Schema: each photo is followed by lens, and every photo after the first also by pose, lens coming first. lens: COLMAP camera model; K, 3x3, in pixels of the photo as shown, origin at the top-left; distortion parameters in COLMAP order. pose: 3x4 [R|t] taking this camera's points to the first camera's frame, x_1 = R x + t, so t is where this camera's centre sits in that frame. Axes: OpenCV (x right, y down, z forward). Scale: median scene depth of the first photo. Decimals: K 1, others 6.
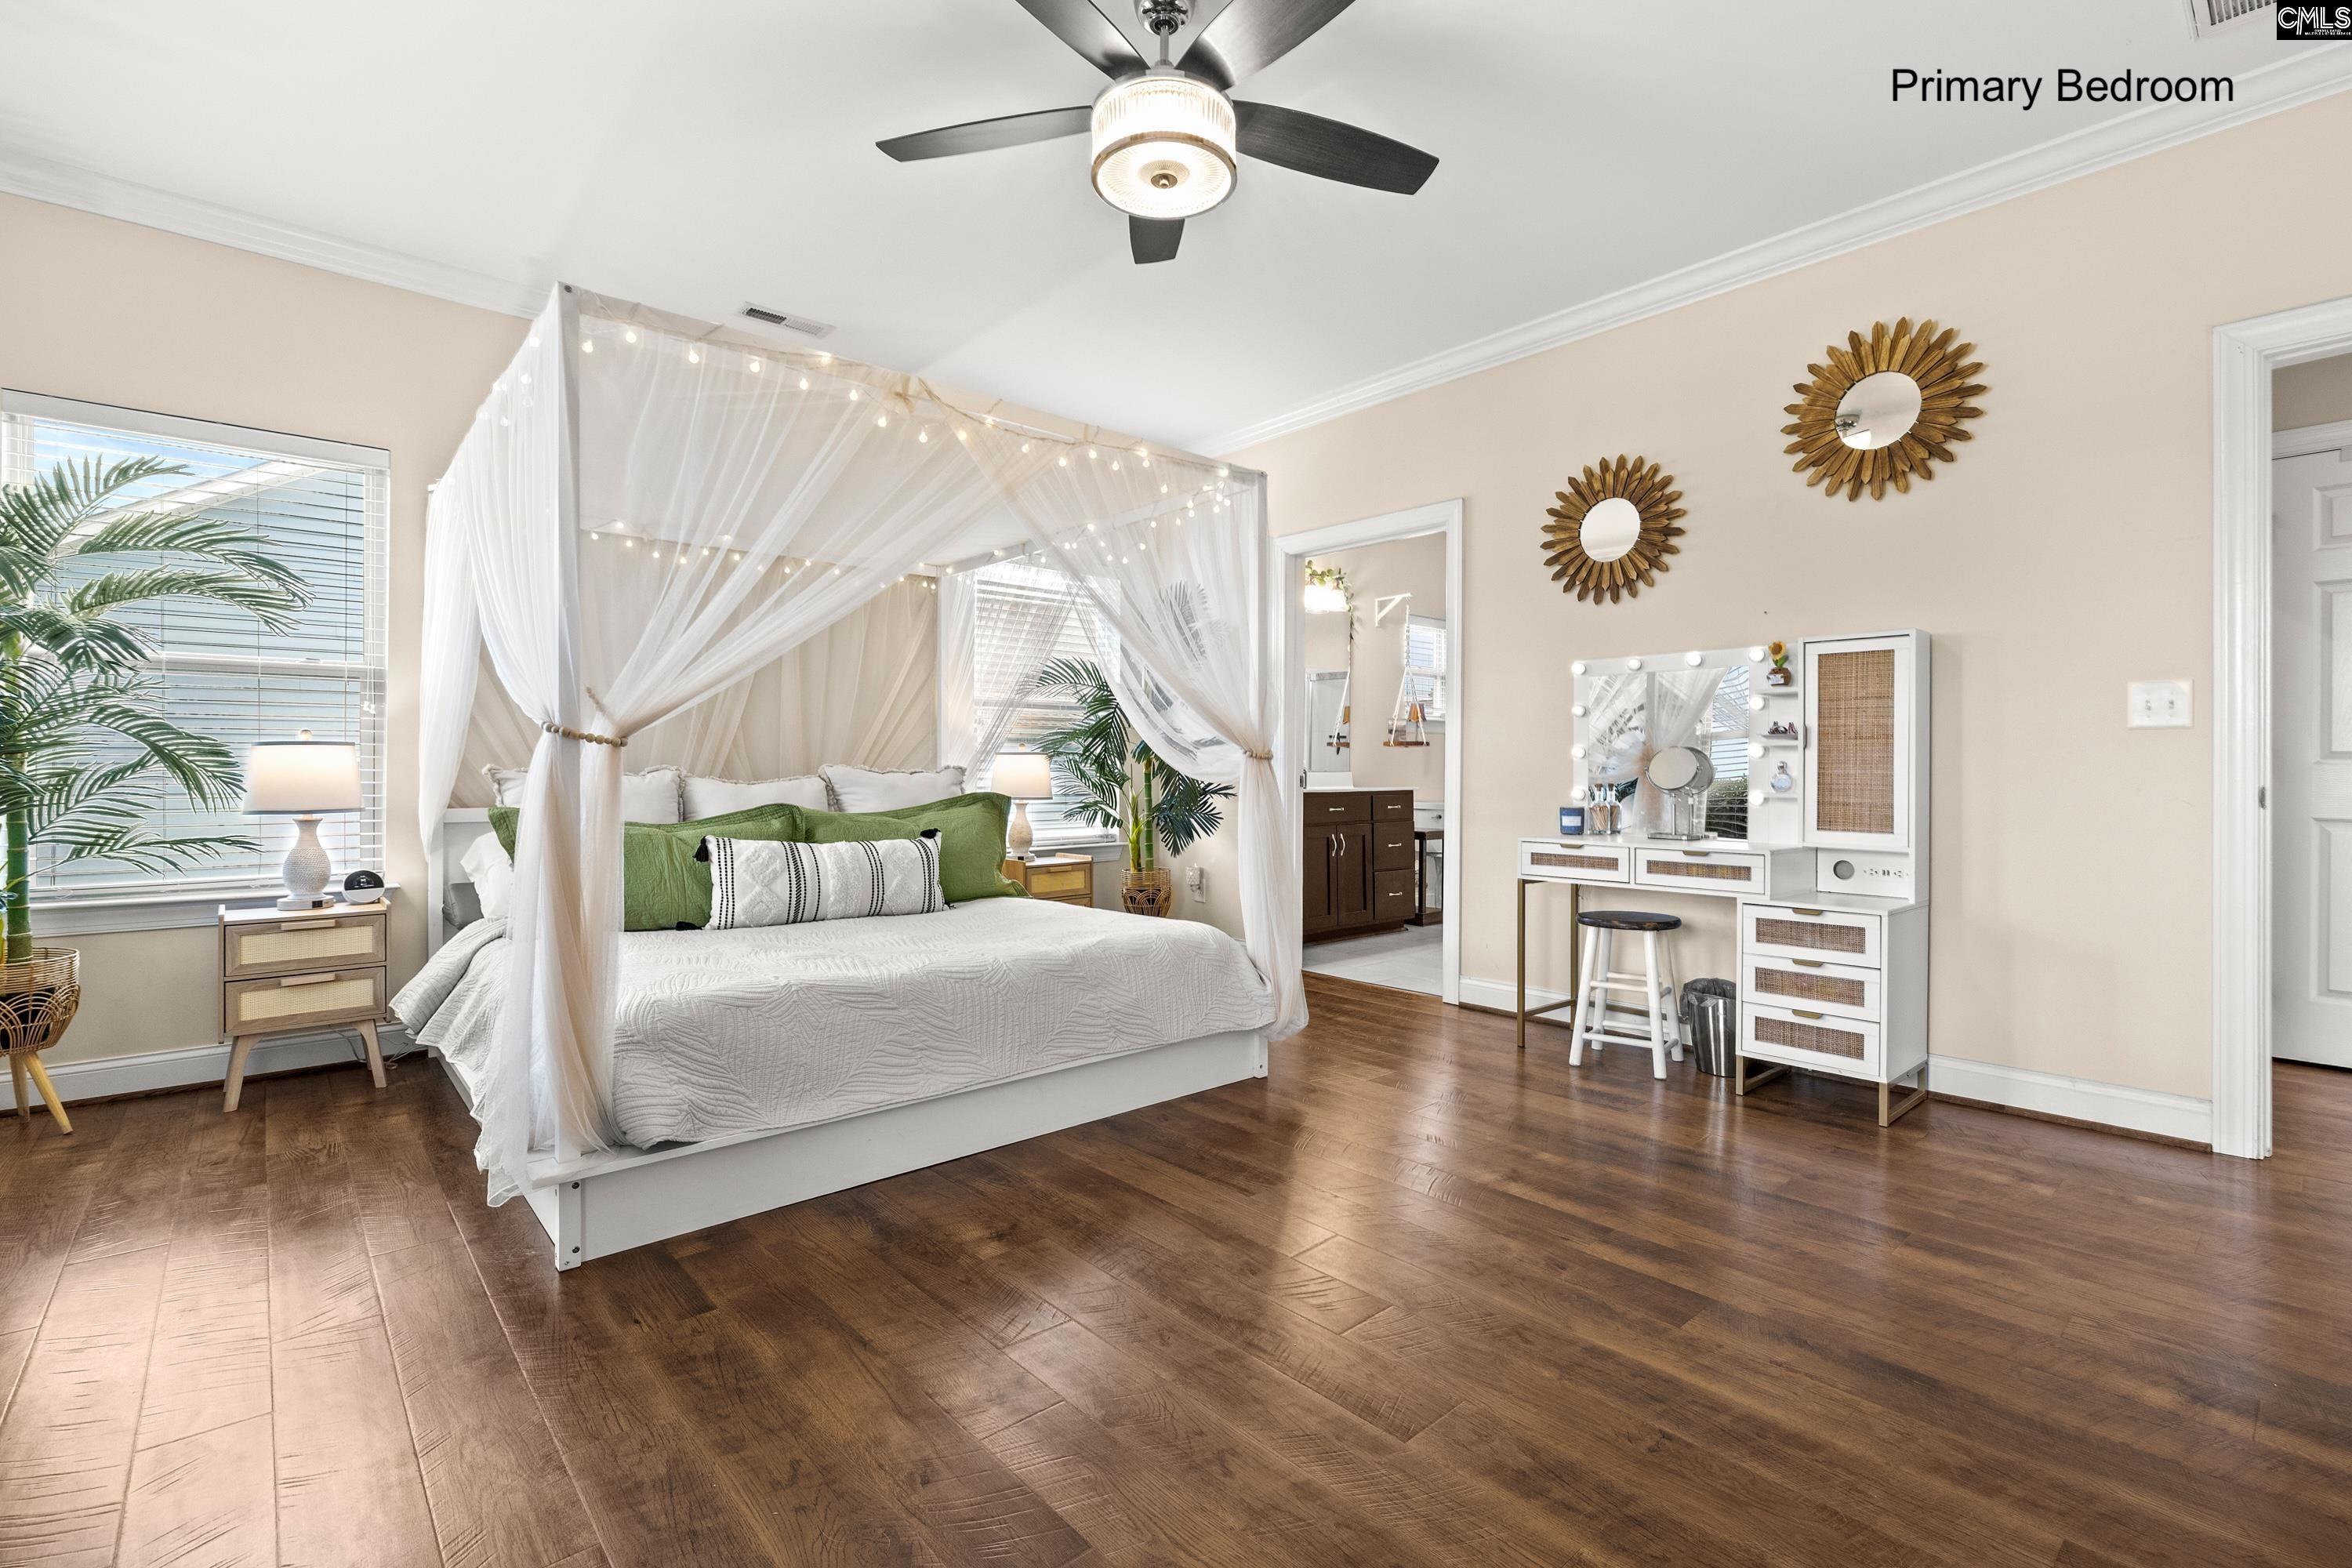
lens RADIAL K [[1050.4, 0, 1172.4], [0, 1050.4, 777.8], [0, 0, 1]] dist [-0.007698, 0.001773]
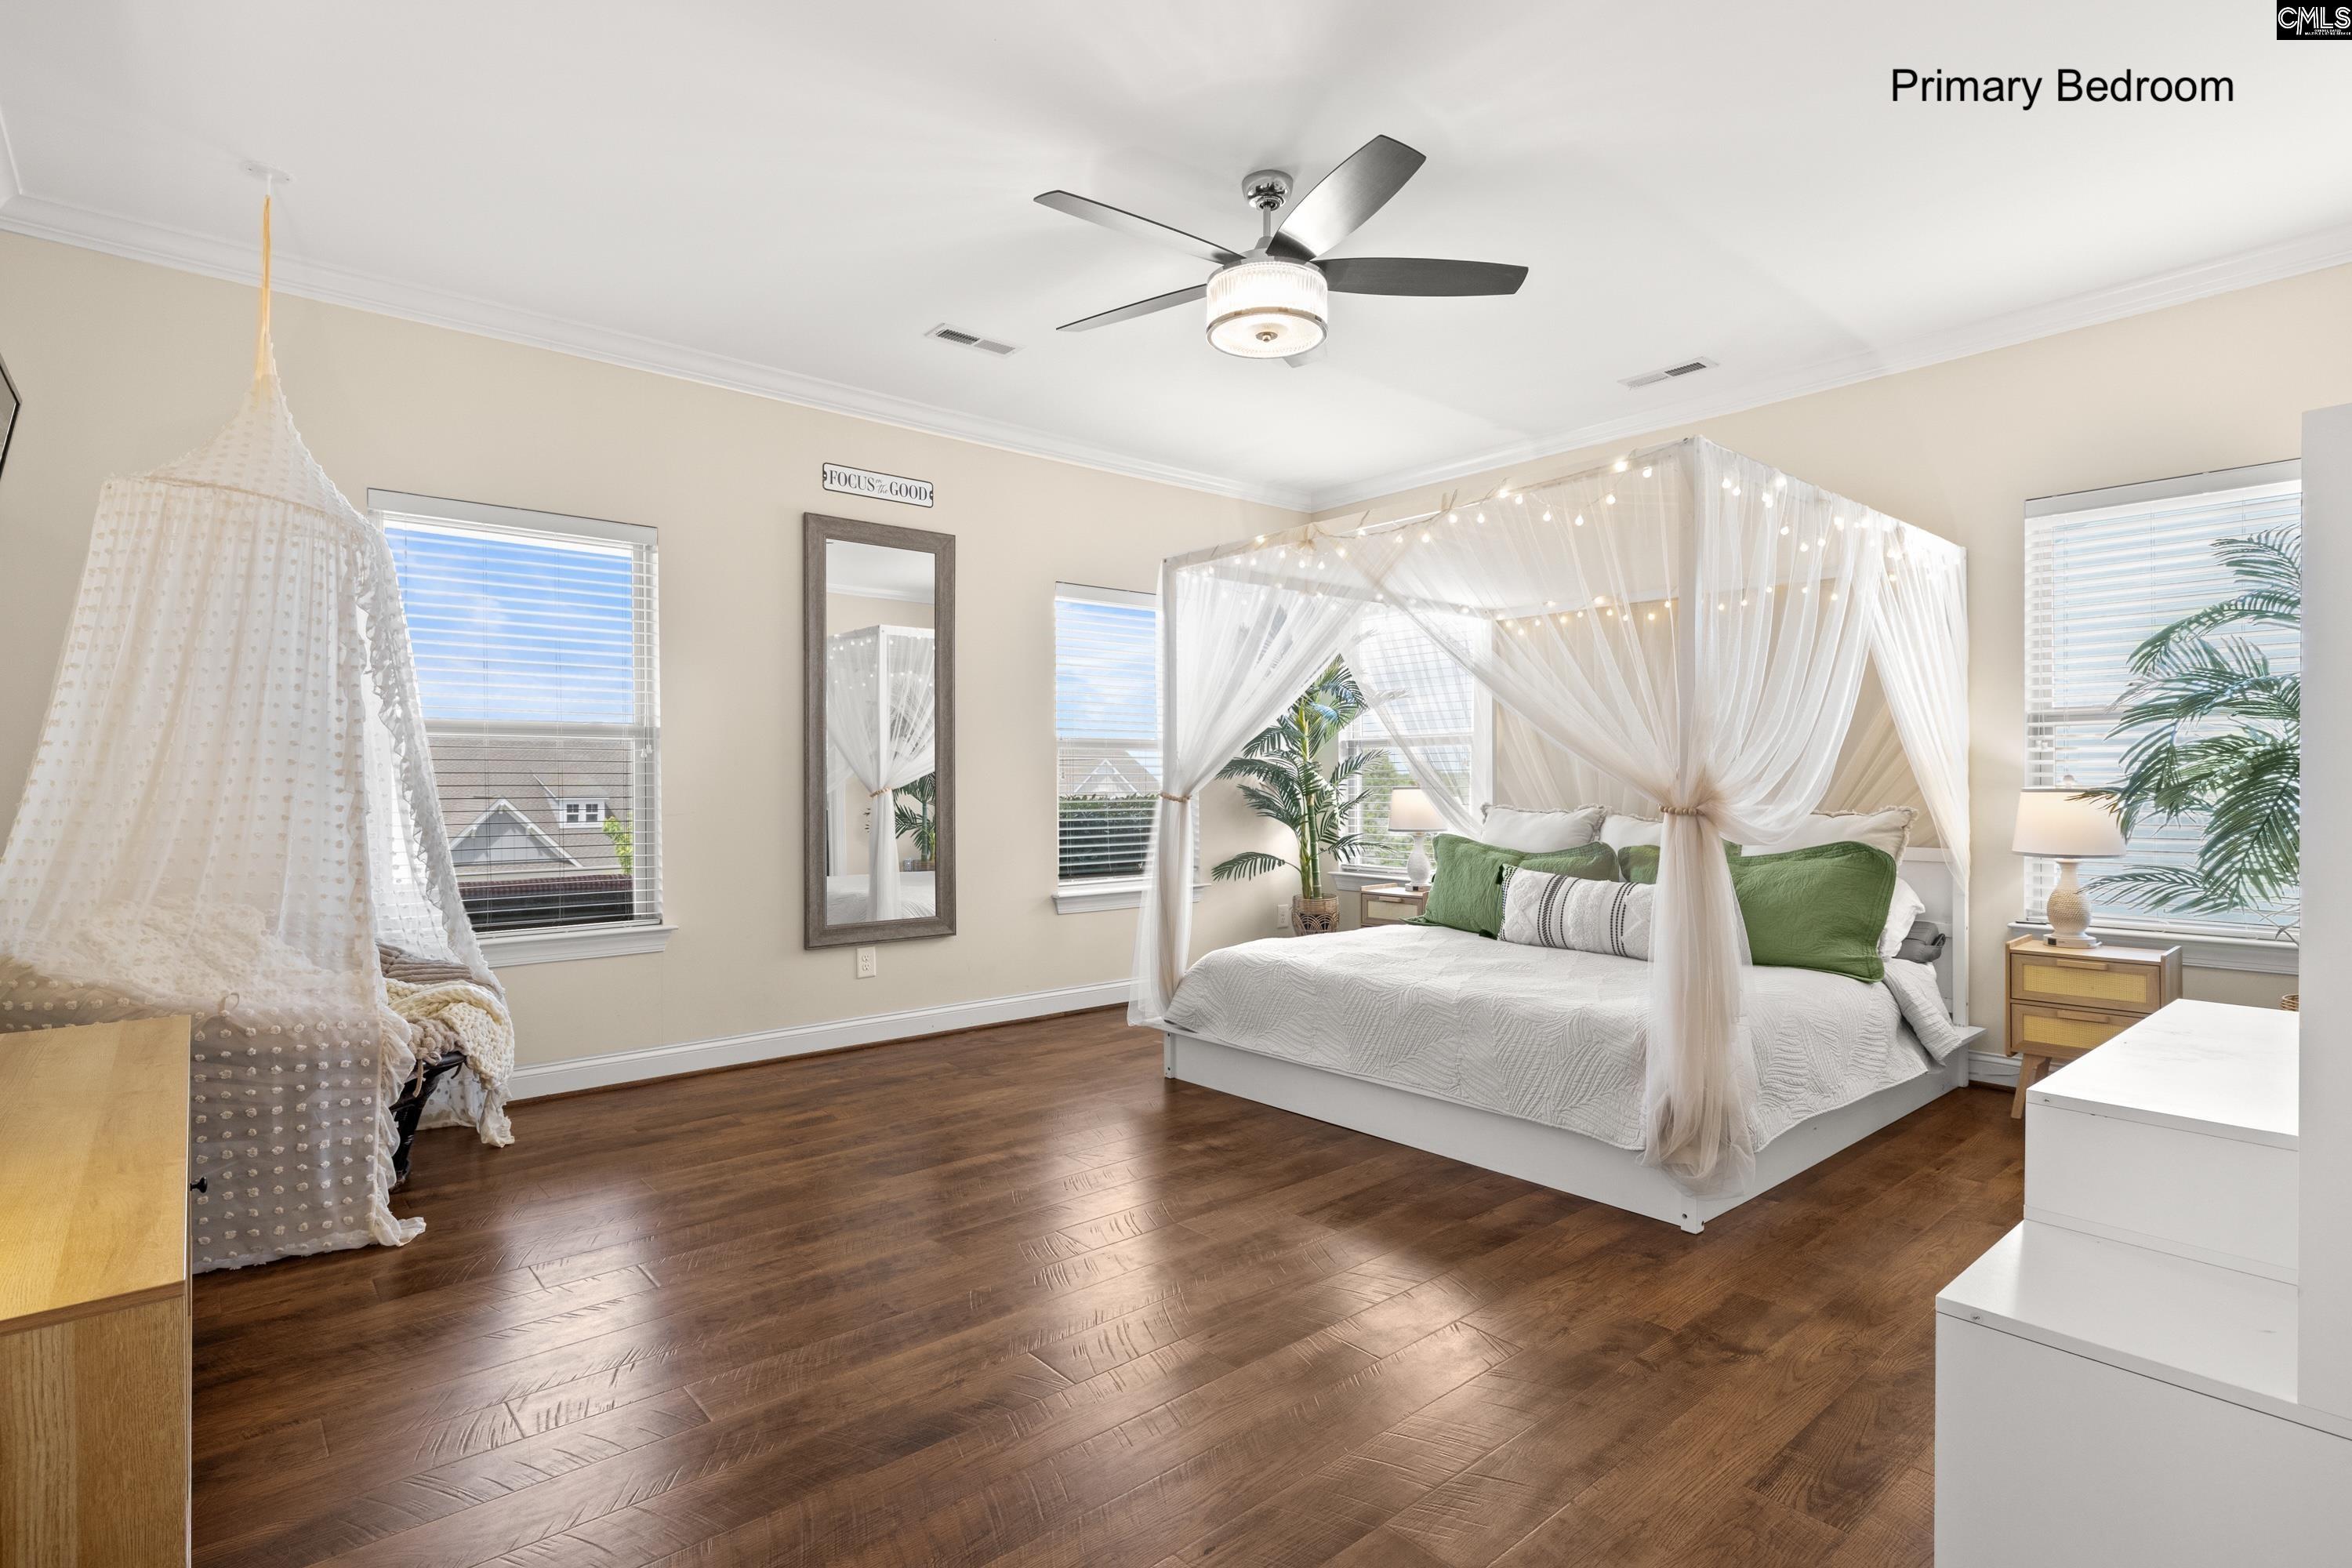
lens RADIAL K [[1132.4, 0, 1172.5], [0, 1132.4, 787.9], [0, 0, 1]] dist [0.000195, -0.000184]
pose [[-0.004456, 0.003095, -0.999985, 1.180036], [-0.004155, 0.999987, 0.003113, -0.048677], [0.999981, 0.004168, -0.004443, 0.816743]]
